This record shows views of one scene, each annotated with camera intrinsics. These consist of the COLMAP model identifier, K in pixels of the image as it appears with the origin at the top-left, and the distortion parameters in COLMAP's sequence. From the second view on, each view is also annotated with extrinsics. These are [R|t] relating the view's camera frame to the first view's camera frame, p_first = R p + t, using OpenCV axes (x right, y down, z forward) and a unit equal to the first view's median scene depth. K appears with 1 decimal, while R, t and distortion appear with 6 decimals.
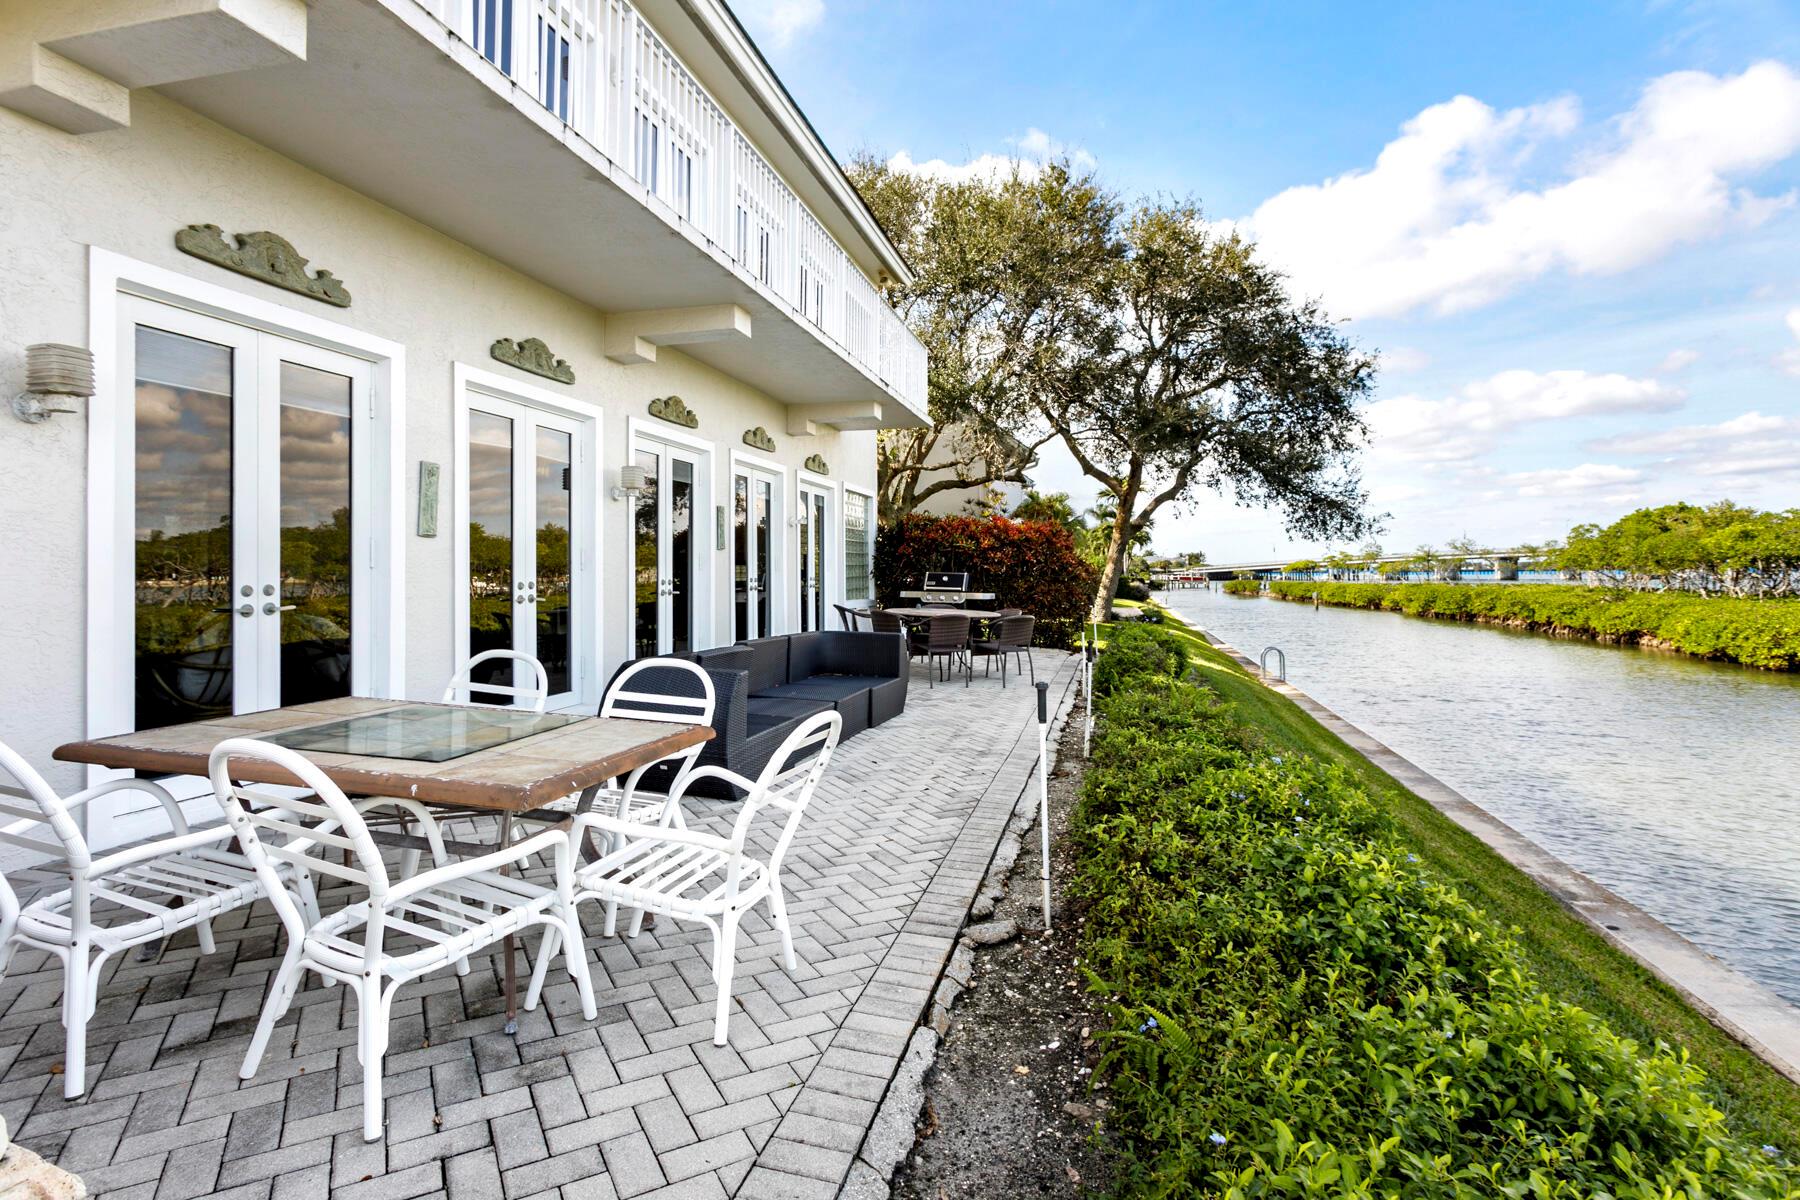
lens RADIAL K [[876.5, 0, 906.1], [0, 876.5, 564.8], [0, 0, 1]] dist [0.001624, 0.001594]
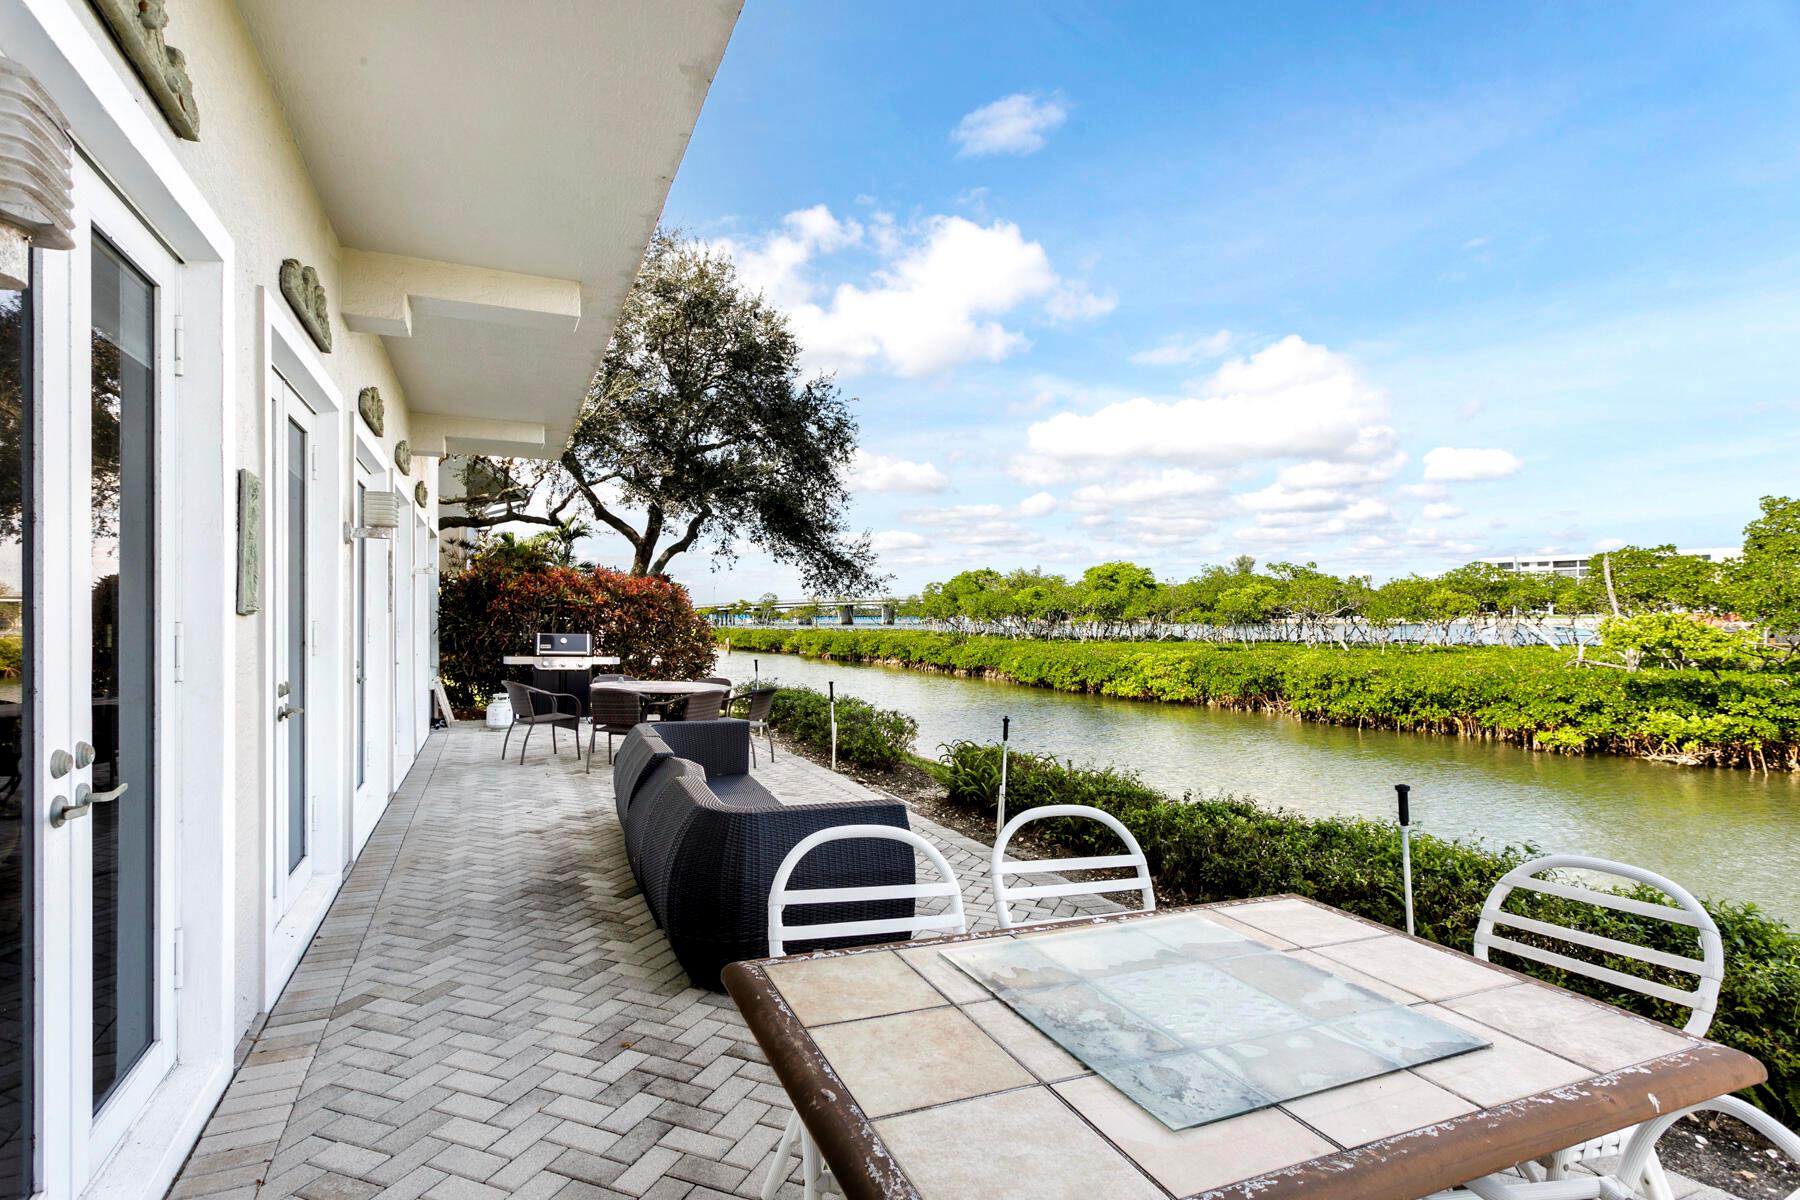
lens RADIAL K [[880.1, 0, 895.5], [0, 880.1, 617.2], [0, 0, 1]] dist [-0.001080, 0.000262]
pose [[0.782241, 0.001982, 0.622973, -0.123246], [-0.007910, 0.999946, 0.006751, -0.007985], [-0.622926, -0.010209, 0.782214, 0.073331]]
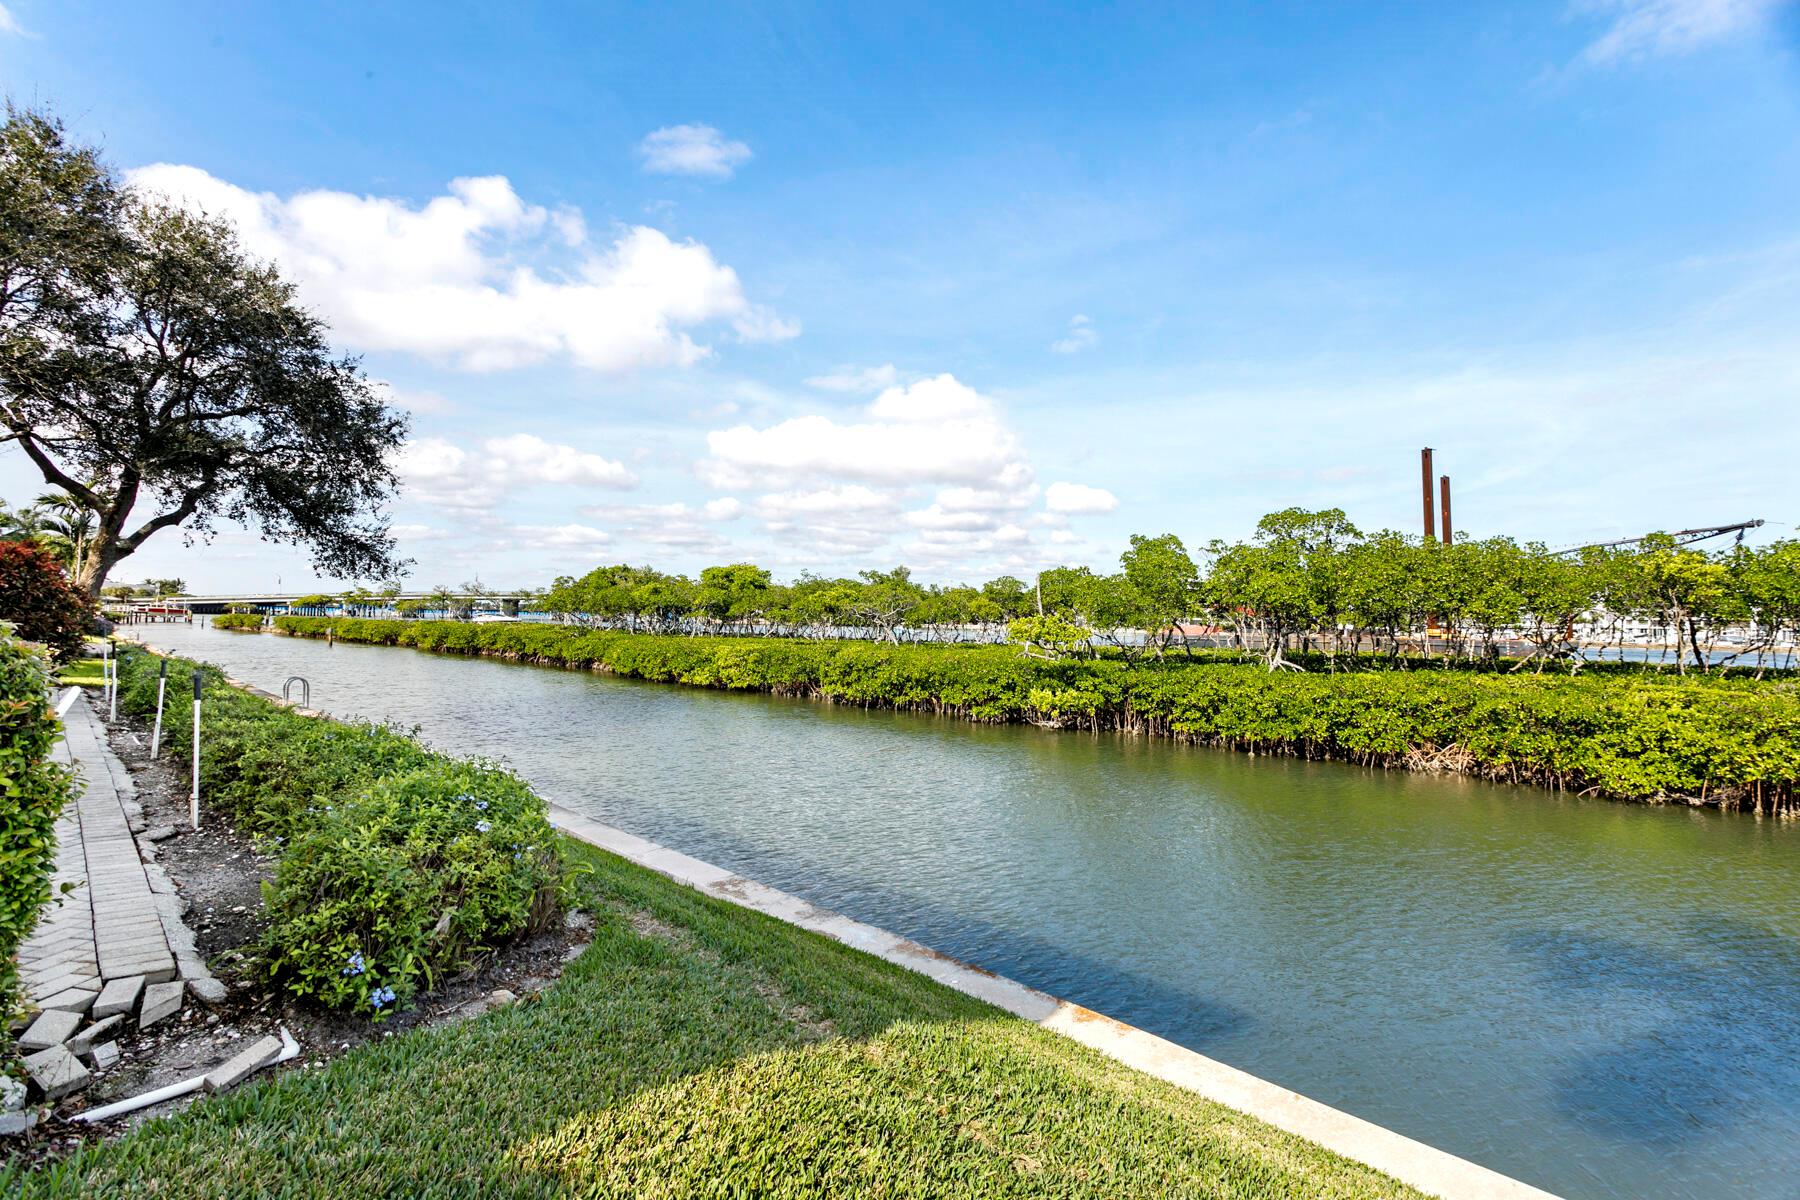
lens RADIAL K [[854.5, 0, 894.7], [0, 854.5, 590.2], [0, 0, 1]] dist [0.001773, 0.001720]
pose [[0.520363, 0.046991, 0.852652, -0.062872], [-0.034521, 0.998826, -0.033979, -0.000863], [-0.853247, -0.011753, 0.521374, -0.105571]]
